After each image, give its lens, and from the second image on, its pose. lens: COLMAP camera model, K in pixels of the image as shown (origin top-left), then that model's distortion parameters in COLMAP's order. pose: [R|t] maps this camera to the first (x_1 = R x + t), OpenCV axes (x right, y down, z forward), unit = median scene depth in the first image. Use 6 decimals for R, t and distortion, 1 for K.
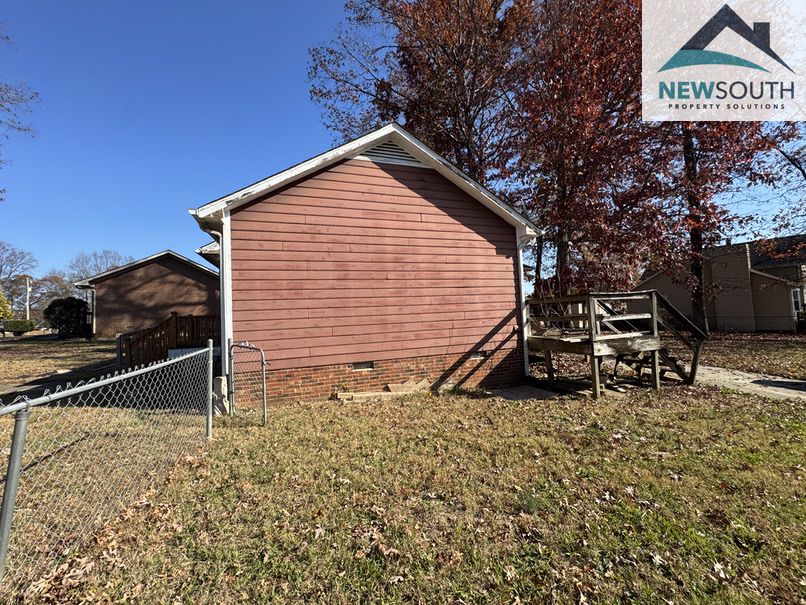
lens RADIAL K [[326.5, 0, 402.6], [0, 326.5, 304.9], [0, 0, 1]] dist [-0.000619, 0.000564]
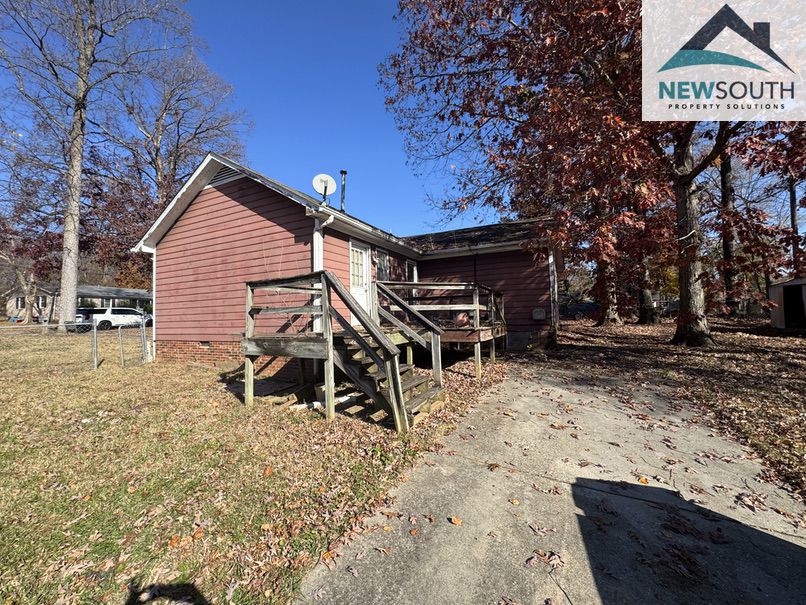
lens RADIAL K [[326.5, 0, 400.0], [0, 326.5, 302.2], [0, 0, 1]] dist [-0.000619, 0.000564]
pose [[0.692741, -0.001527, -0.721185, 1.351535], [0.030340, 0.999174, 0.027028, 0.001814], [0.720548, -0.040604, 0.692216, 0.627762]]
